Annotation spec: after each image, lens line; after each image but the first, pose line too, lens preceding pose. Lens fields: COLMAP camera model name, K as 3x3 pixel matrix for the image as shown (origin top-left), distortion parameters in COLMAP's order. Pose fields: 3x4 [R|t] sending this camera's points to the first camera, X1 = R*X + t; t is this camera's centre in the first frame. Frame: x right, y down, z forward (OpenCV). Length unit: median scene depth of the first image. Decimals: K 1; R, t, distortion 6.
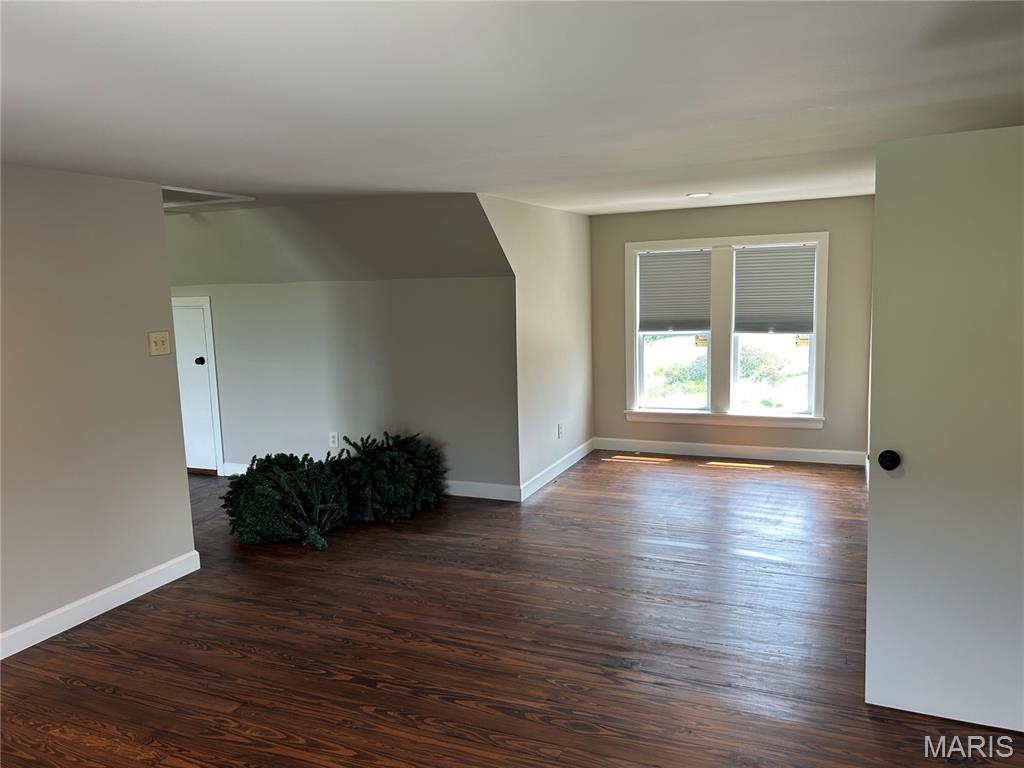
lens RADIAL K [[765.6, 0, 506.8], [0, 765.6, 385.4], [0, 0, 1]] dist [0.073369, -0.102716]
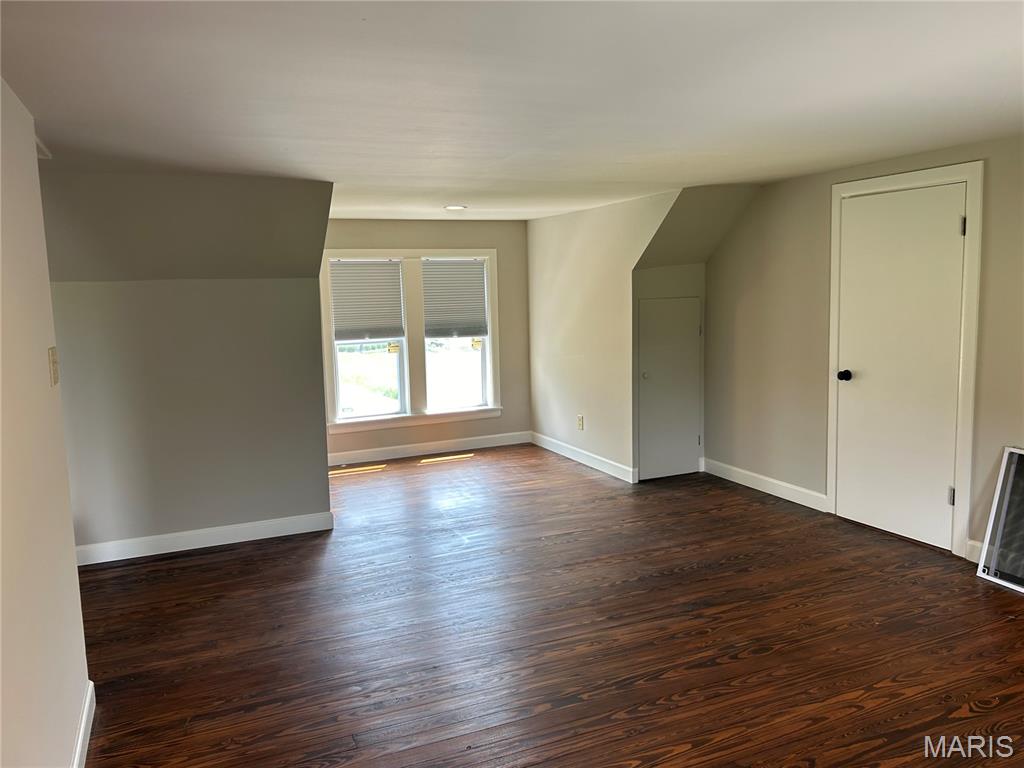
lens RADIAL K [[765.6, 0, 506.8], [0, 765.6, 385.4], [0, 0, 1]] dist [0.073369, -0.102716]
pose [[0.680531, -0.079305, 0.728415, -0.415241], [0.100950, 0.994793, 0.013993, -0.006011], [-0.725732, 0.064011, 0.684993, 0.187664]]
